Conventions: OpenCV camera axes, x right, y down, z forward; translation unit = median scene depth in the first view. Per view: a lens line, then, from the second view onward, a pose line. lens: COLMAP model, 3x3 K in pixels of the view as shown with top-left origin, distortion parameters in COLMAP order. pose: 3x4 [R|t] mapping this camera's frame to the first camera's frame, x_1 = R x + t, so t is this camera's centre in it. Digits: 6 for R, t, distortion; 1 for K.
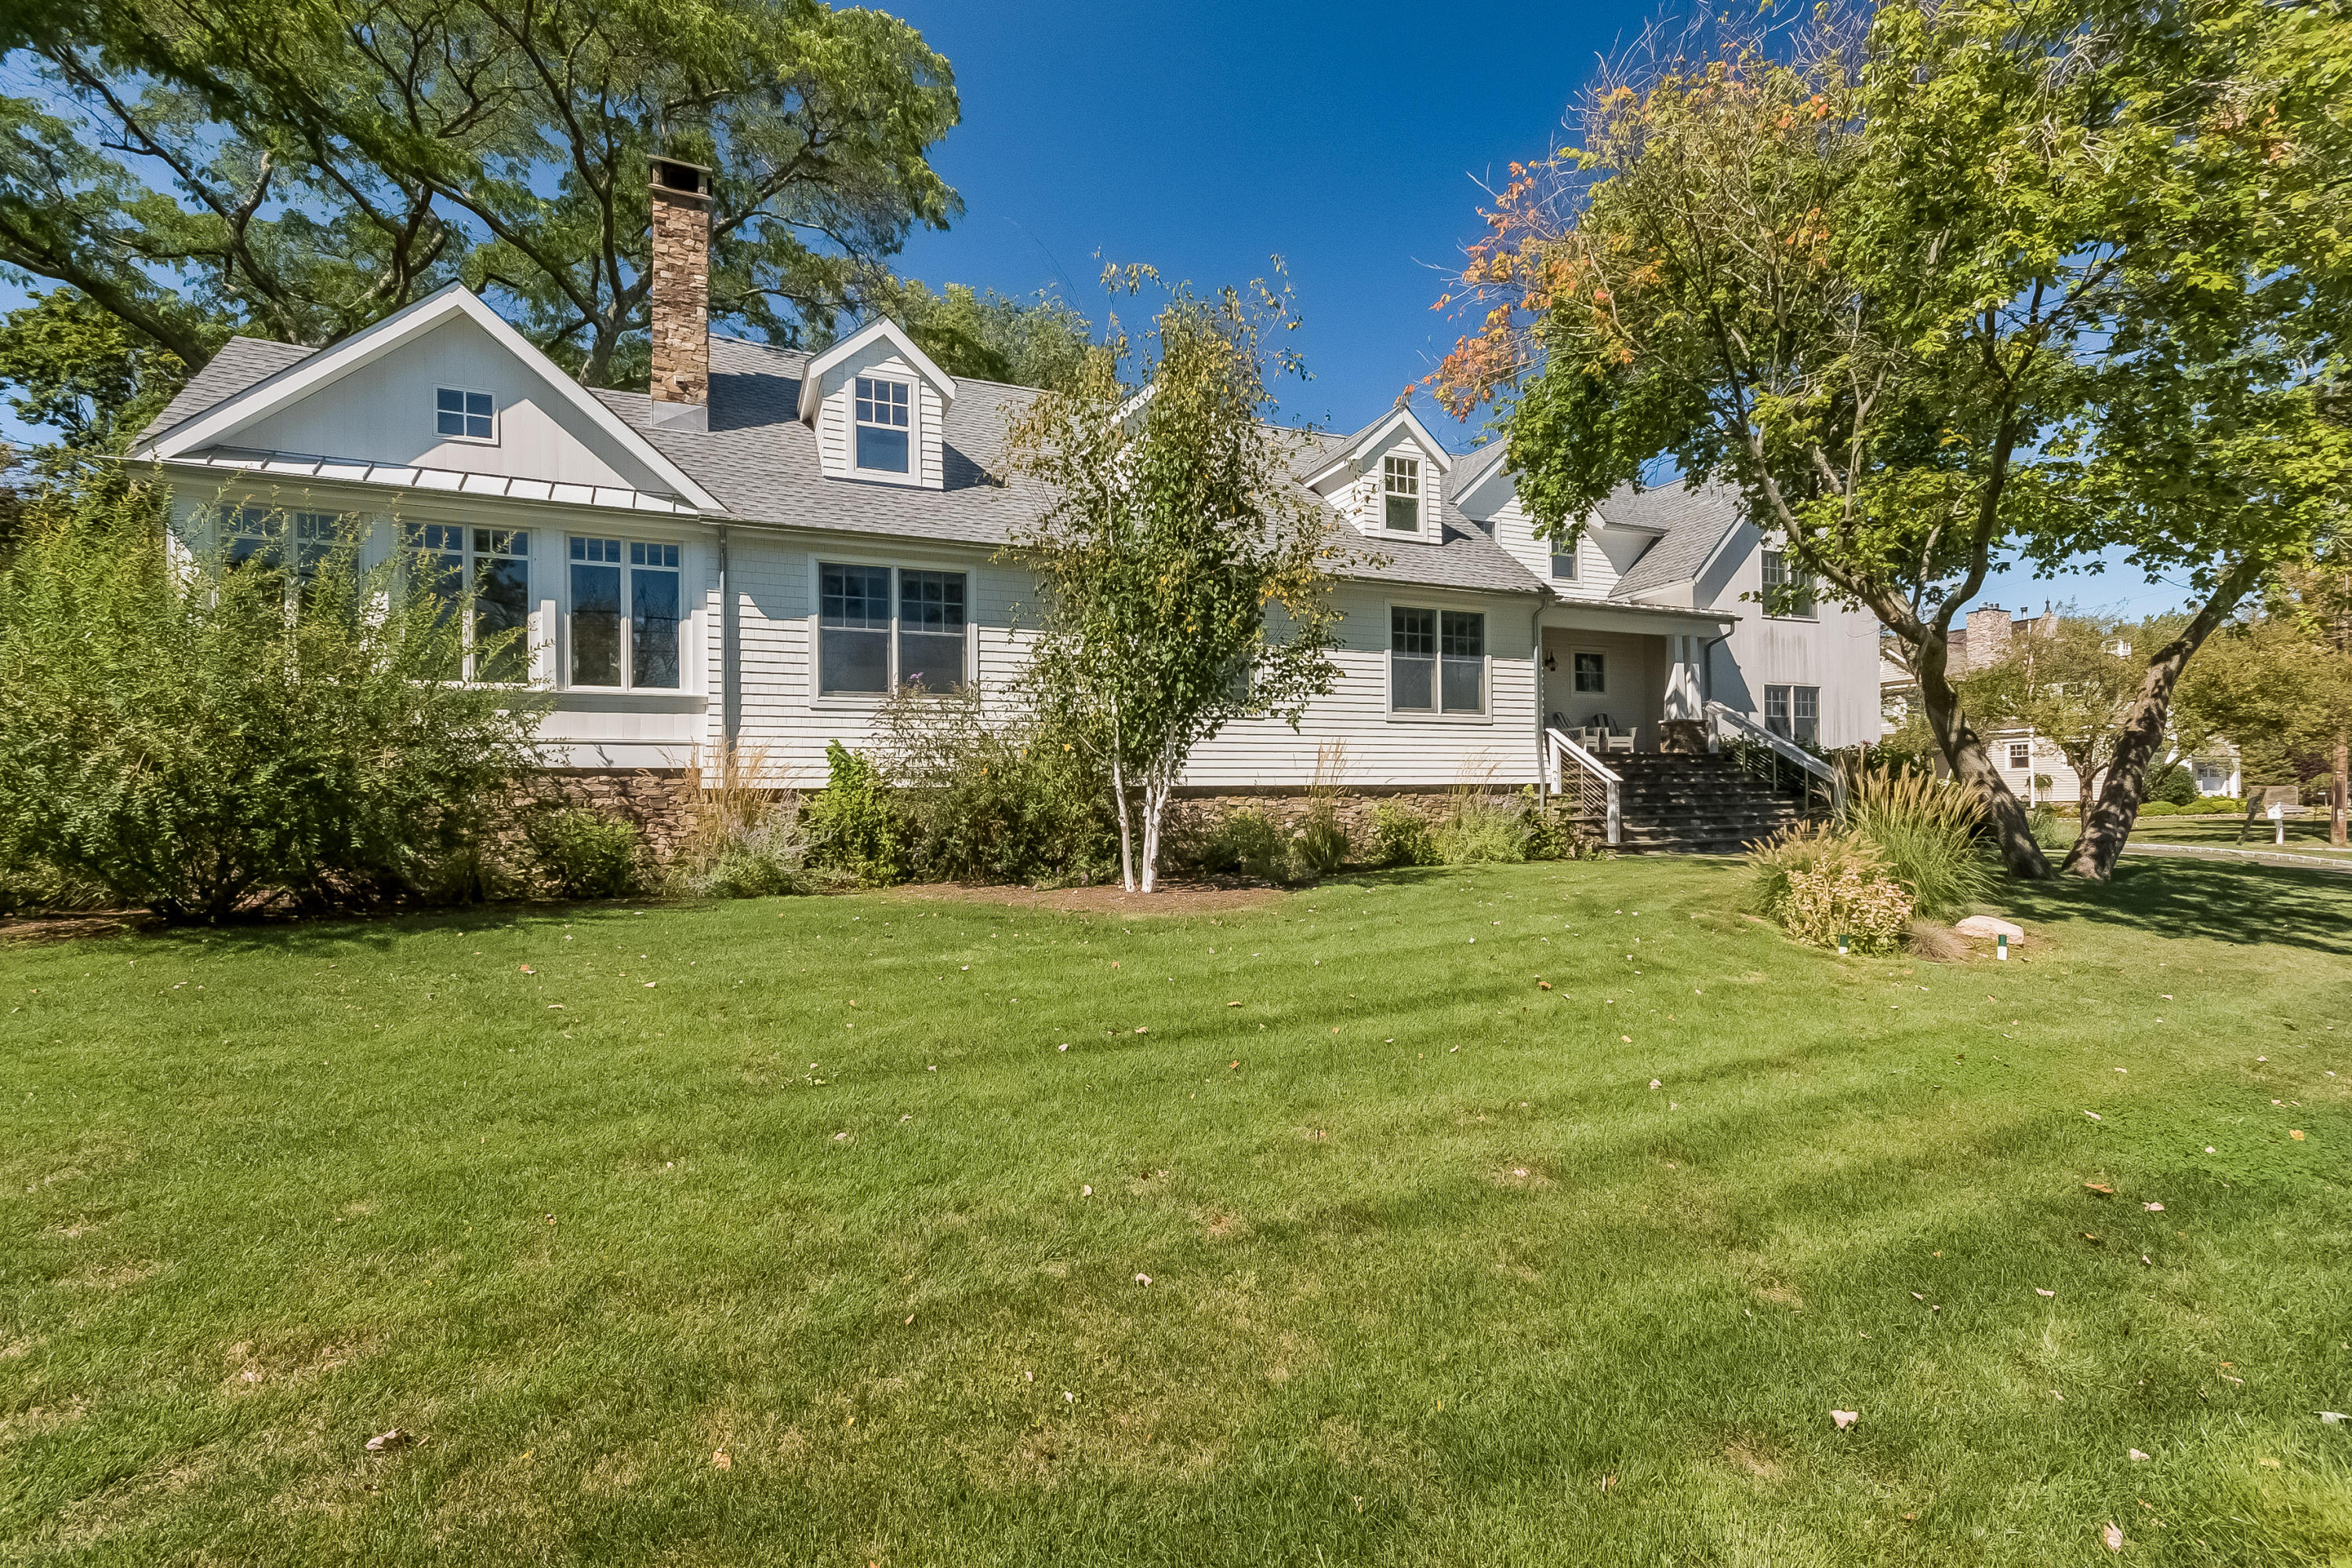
lens RADIAL K [[1137.7, 0, 1178.5], [0, 1137.7, 778.7], [0, 0, 1]] dist [0.012777, 0.000273]
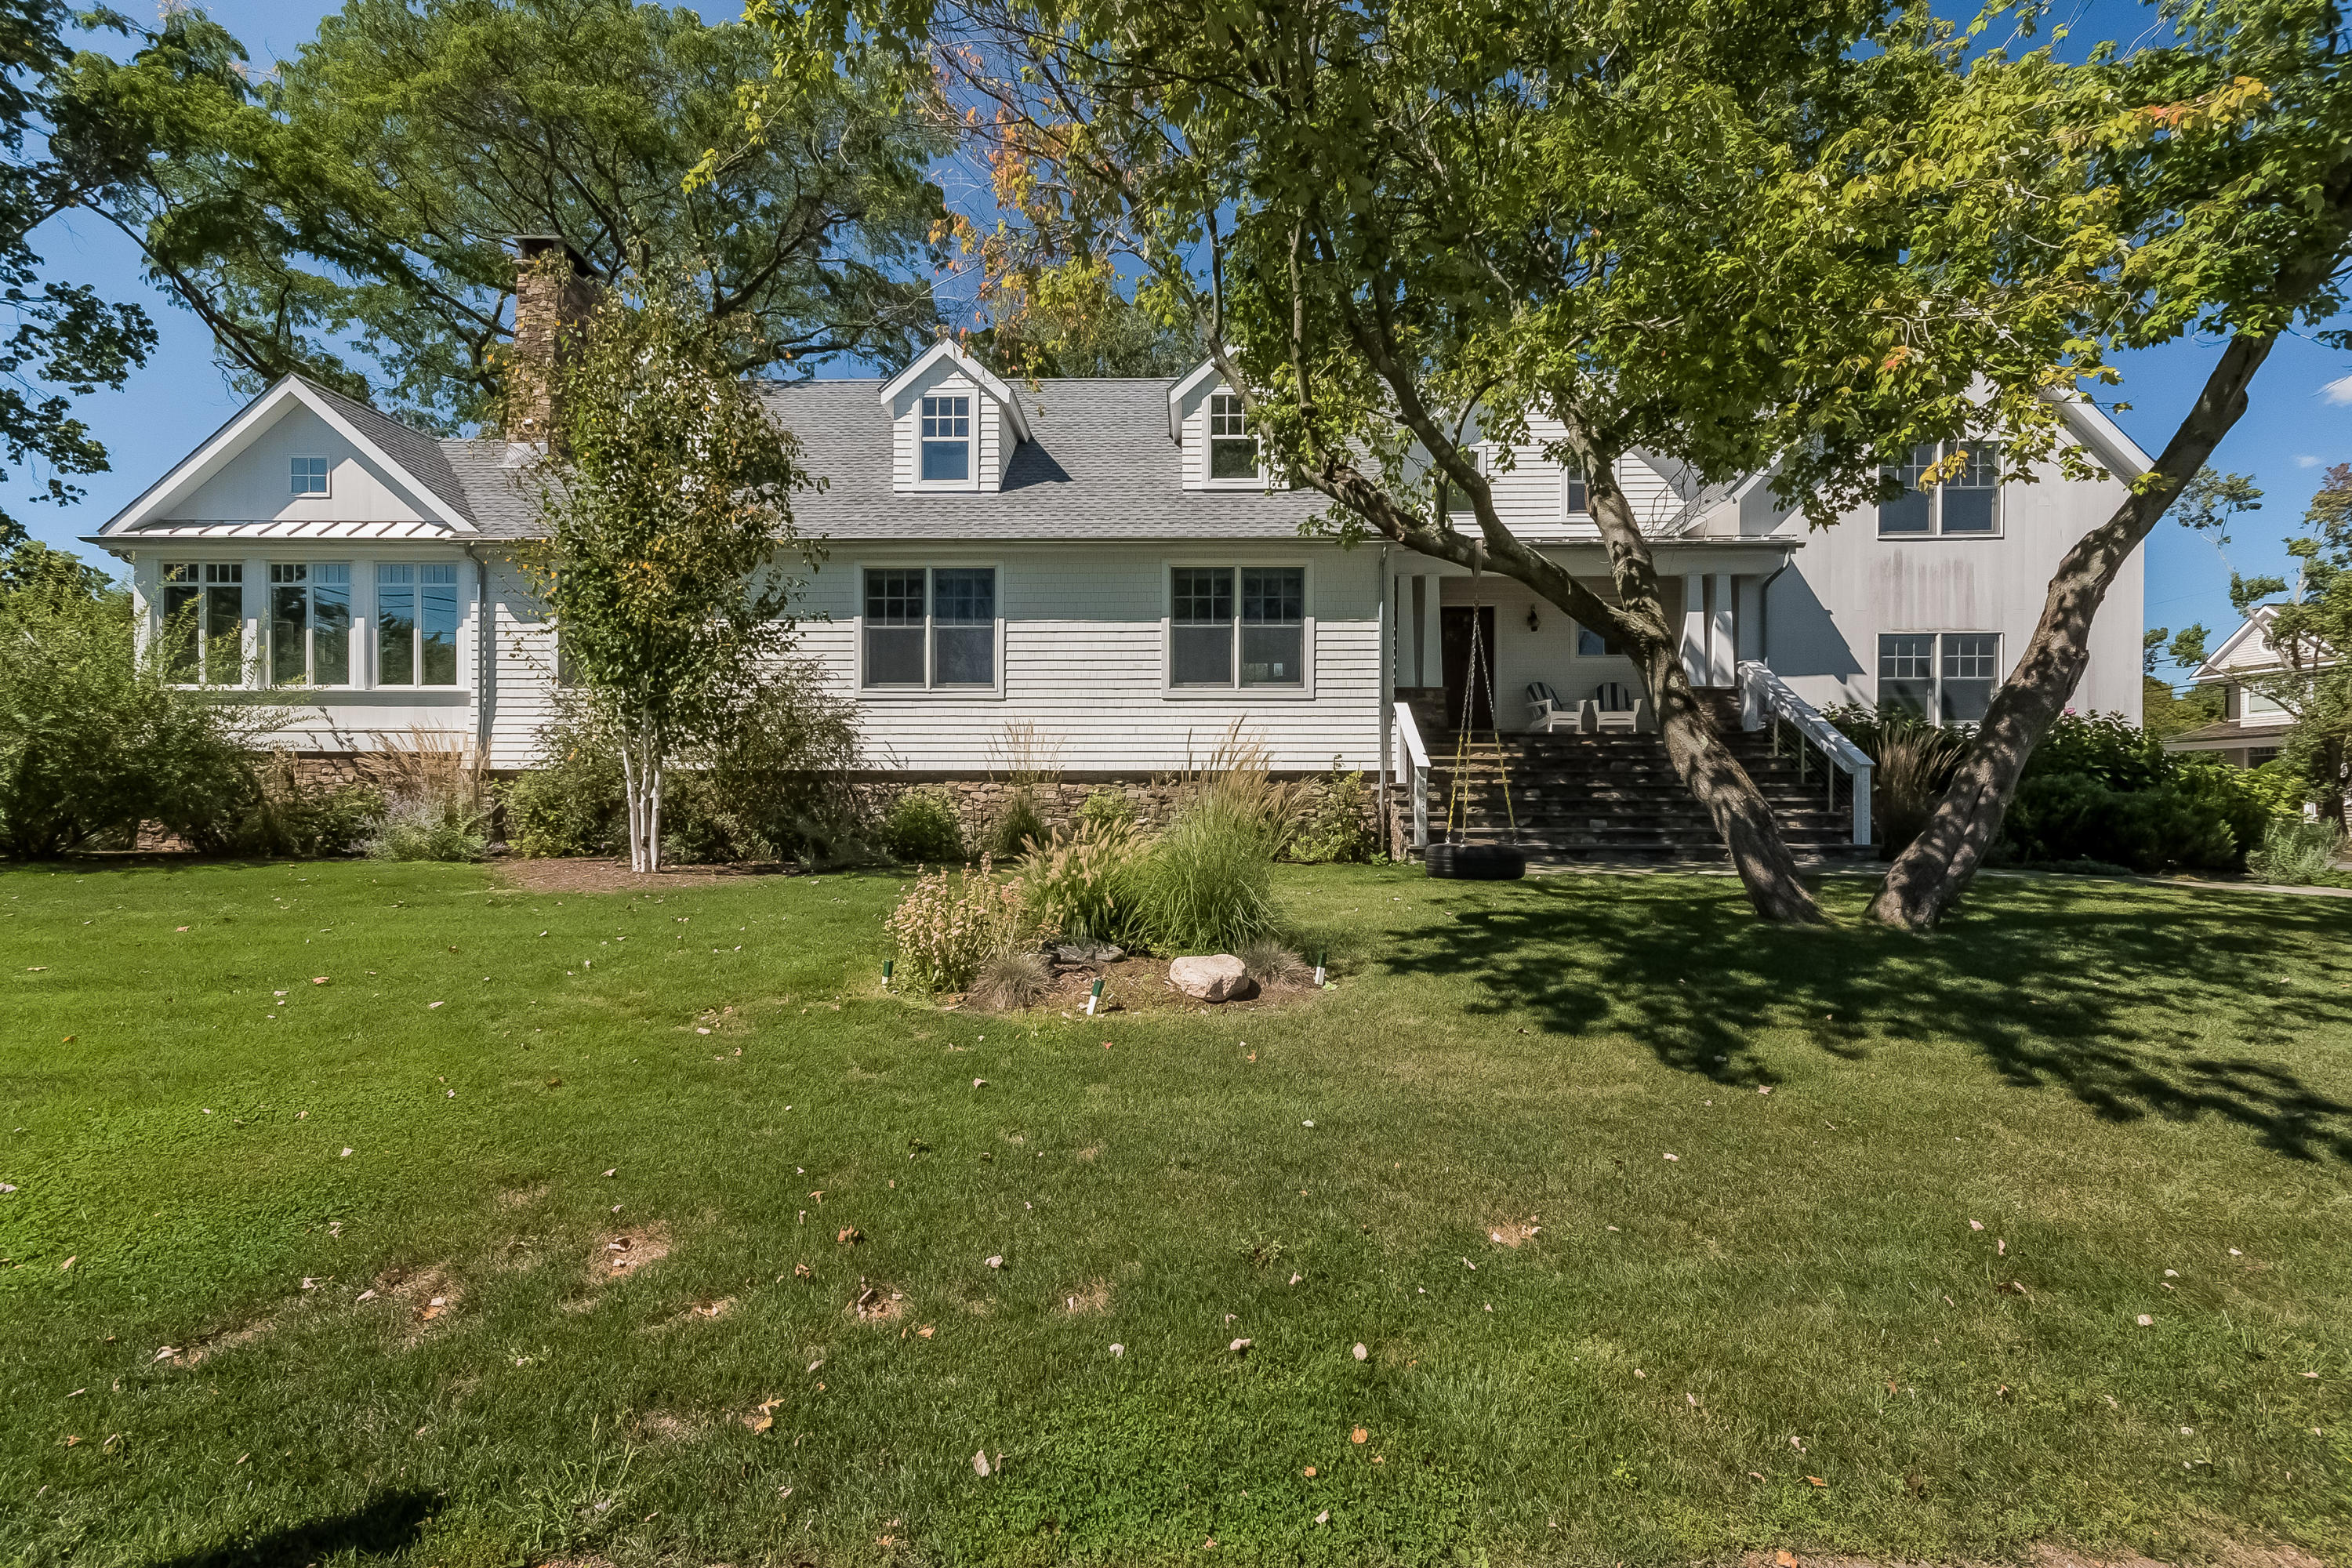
lens RADIAL K [[1056.4, 0, 1189.7], [0, 1056.4, 786.4], [0, 0, 1]] dist [0.011308, 0.000137]
pose [[0.888367, 0.013743, -0.458927, 0.570186], [-0.003758, 0.999736, 0.022665, -0.001399], [0.459118, -0.018410, 0.888185, 0.277914]]
